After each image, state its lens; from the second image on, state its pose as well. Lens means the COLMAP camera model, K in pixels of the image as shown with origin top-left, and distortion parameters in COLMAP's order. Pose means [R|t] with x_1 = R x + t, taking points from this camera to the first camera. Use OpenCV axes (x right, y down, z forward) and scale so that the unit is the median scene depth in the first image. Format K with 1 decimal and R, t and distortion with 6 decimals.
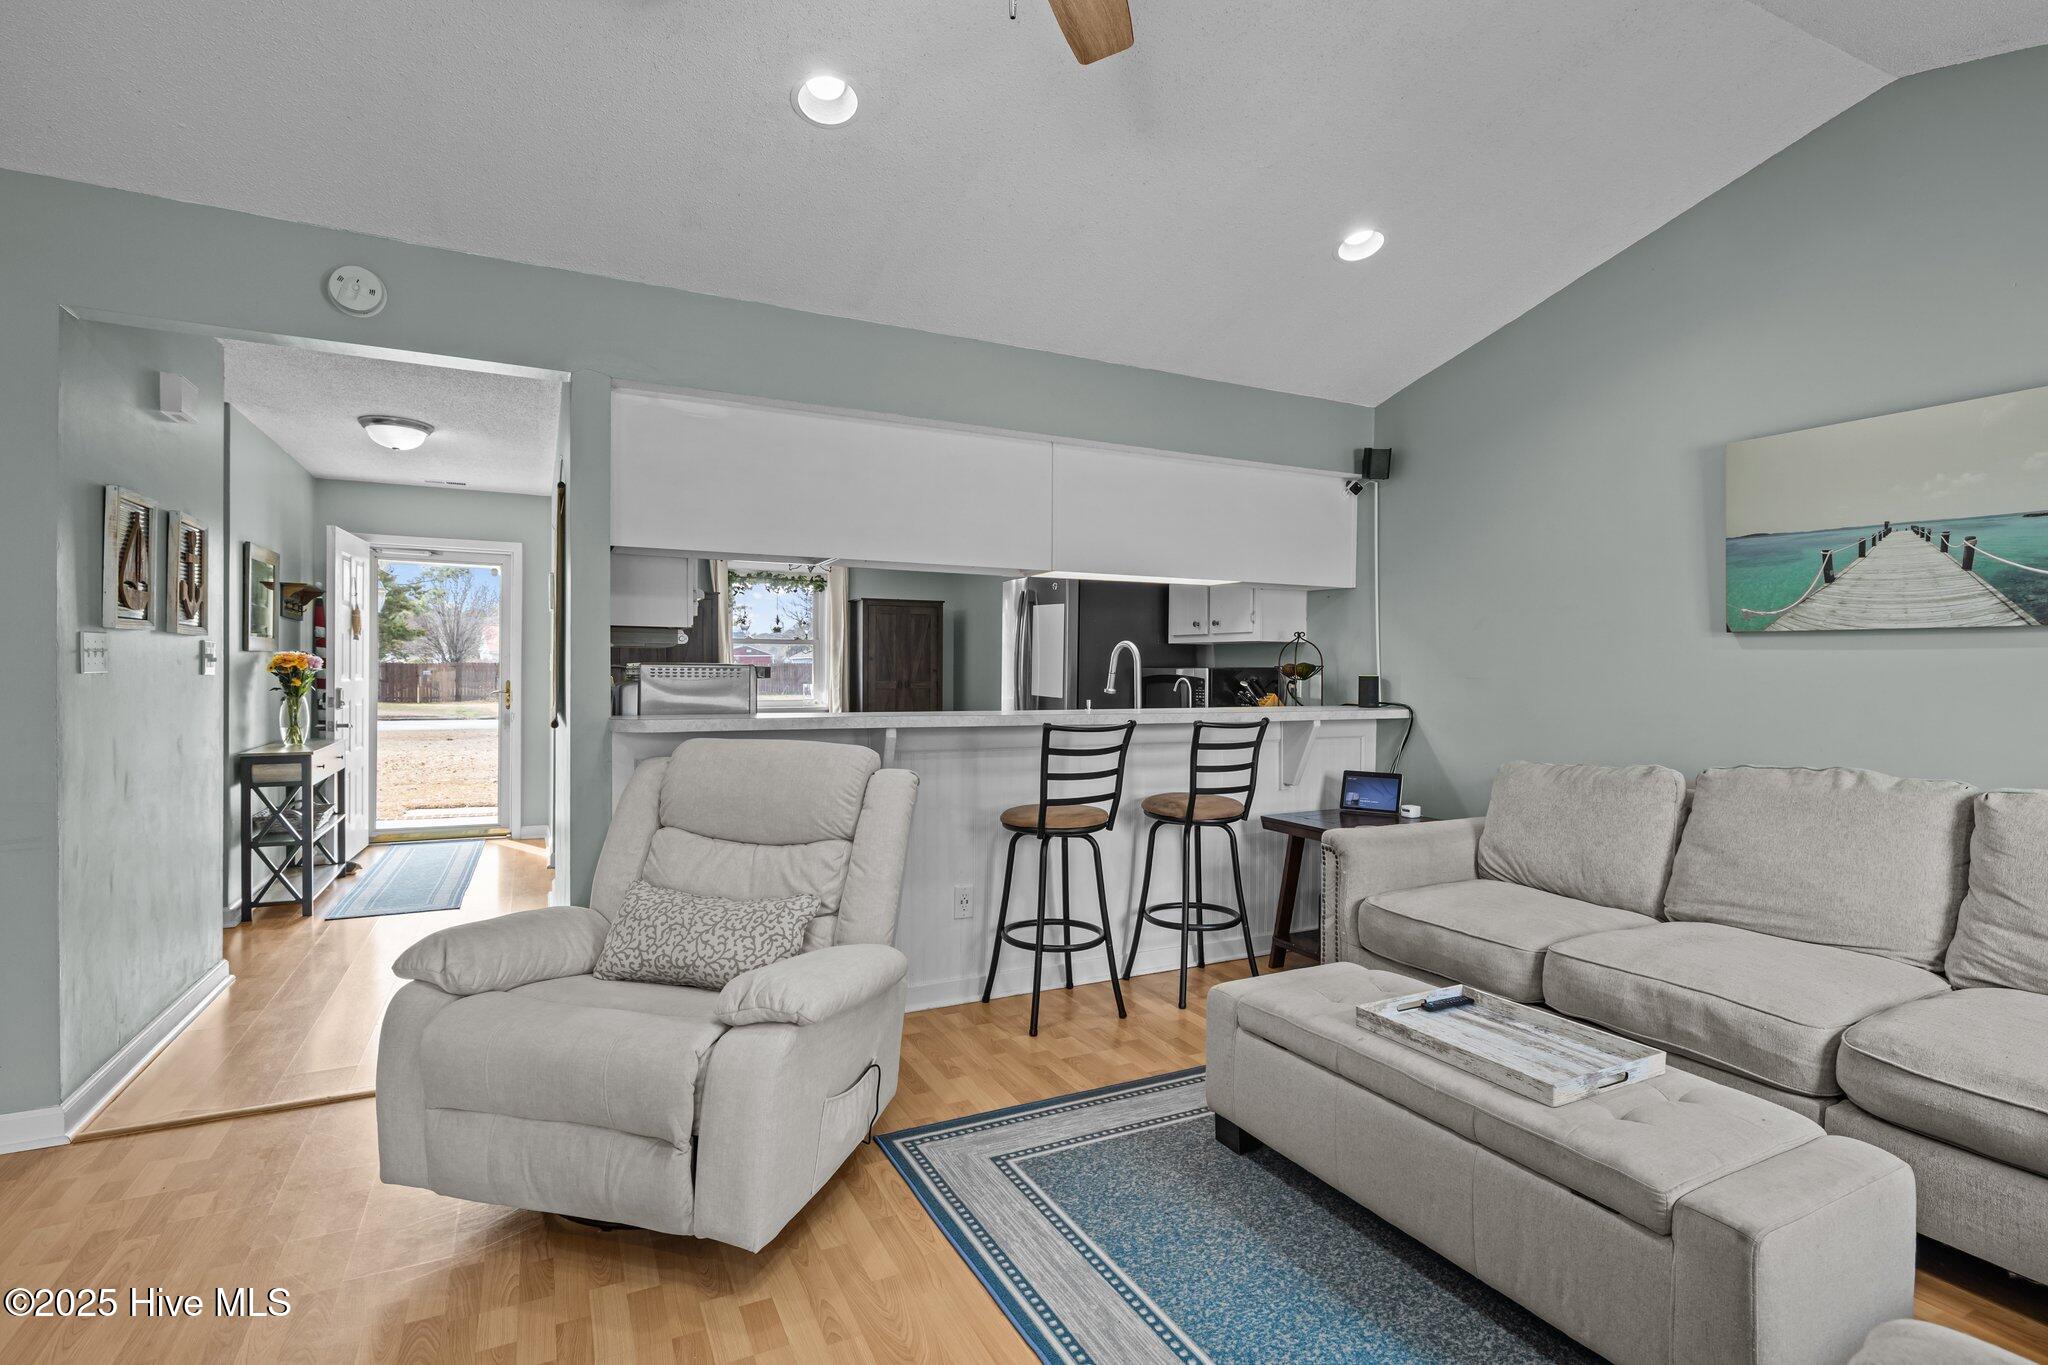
lens RADIAL K [[978.6, 0, 1021.1], [0, 978.6, 678.3], [0, 0, 1]] dist [-0.002765, 0.000515]
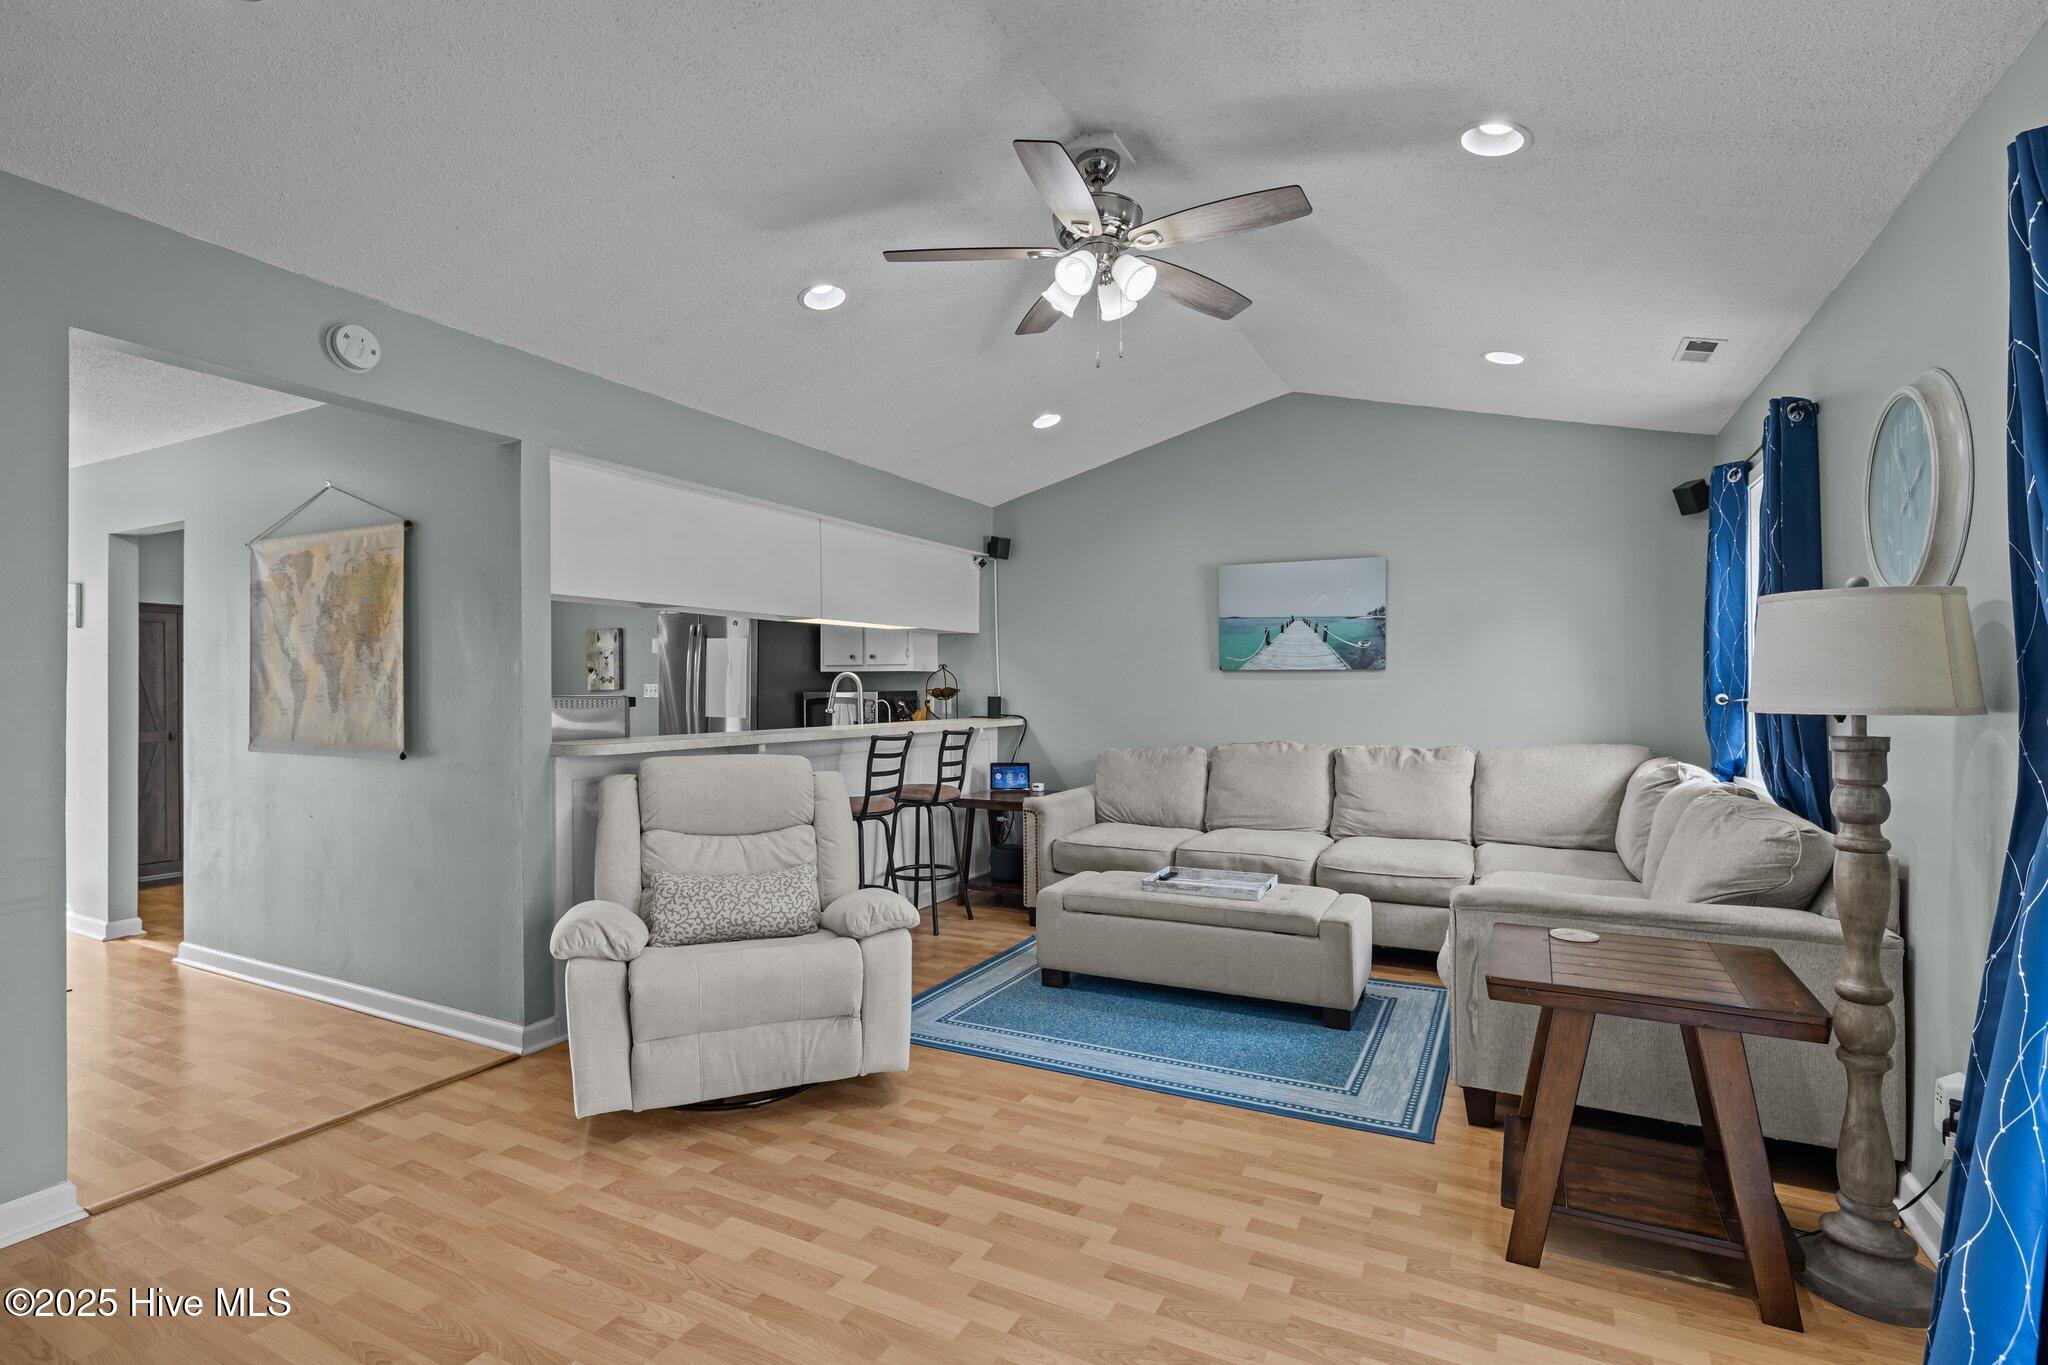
lens RADIAL K [[978.6, 0, 1017.1], [0, 978.6, 686.5], [0, 0, 1]] dist [-0.002765, 0.000515]
pose [[0.807810, -0.009004, 0.589375, -0.653892], [0.014197, 0.999890, -0.004185, -0.014673], [-0.589273, 0.011748, 0.807849, -0.241251]]
